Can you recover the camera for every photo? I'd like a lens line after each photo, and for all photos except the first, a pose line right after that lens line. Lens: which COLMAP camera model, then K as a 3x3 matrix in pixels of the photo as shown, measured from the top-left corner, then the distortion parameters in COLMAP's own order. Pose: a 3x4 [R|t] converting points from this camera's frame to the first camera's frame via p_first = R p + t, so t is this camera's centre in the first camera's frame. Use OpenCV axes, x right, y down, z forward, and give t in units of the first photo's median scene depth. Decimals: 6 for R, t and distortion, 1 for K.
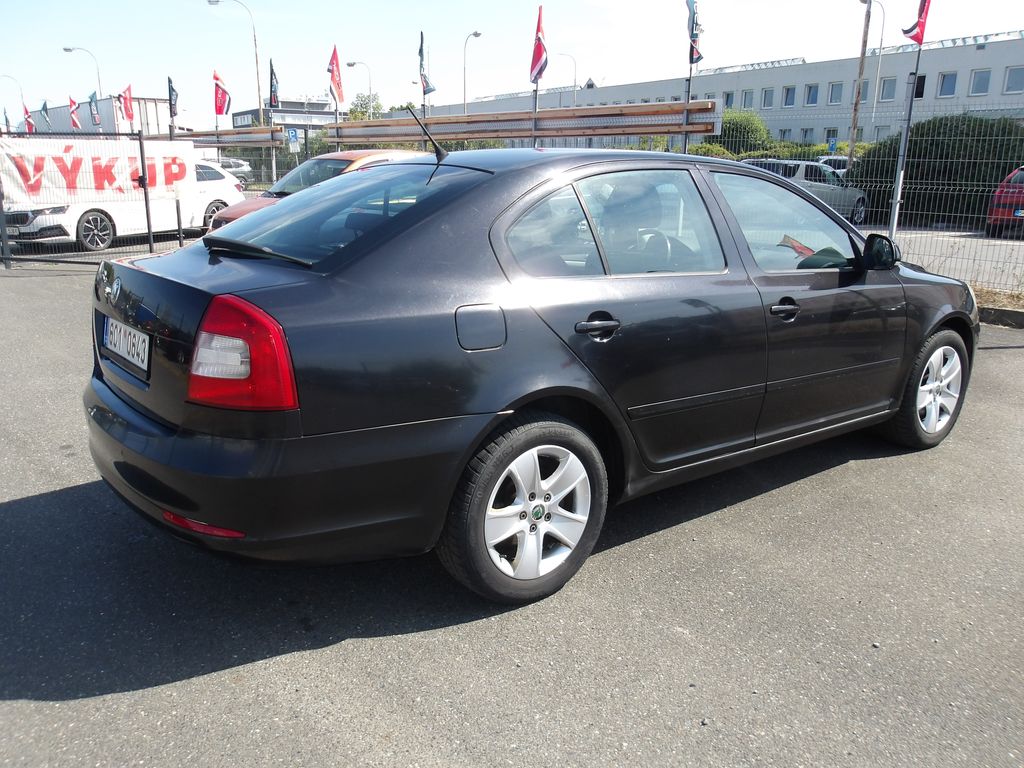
lens RADIAL K [[863.4, 0, 511.2], [0, 863.4, 390.8], [0, 0, 1]] dist [-0.005844, 0.000748]
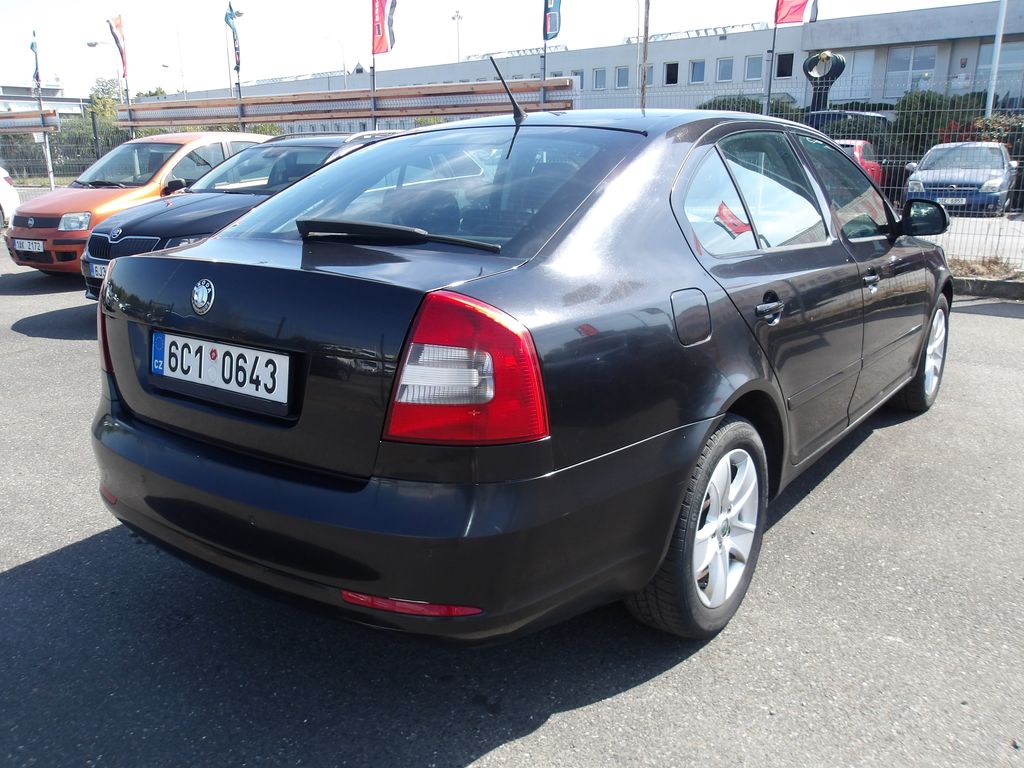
lens RADIAL K [[866.3, 0, 516.4], [0, 866.3, 393.2], [0, 0, 1]] dist [-0.016819, 0.010272]
pose [[0.963366, -0.084928, 0.254388, -0.102168], [0.080999, 0.996378, 0.025900, -0.008548], [-0.255666, -0.004346, 0.966755, 0.059790]]
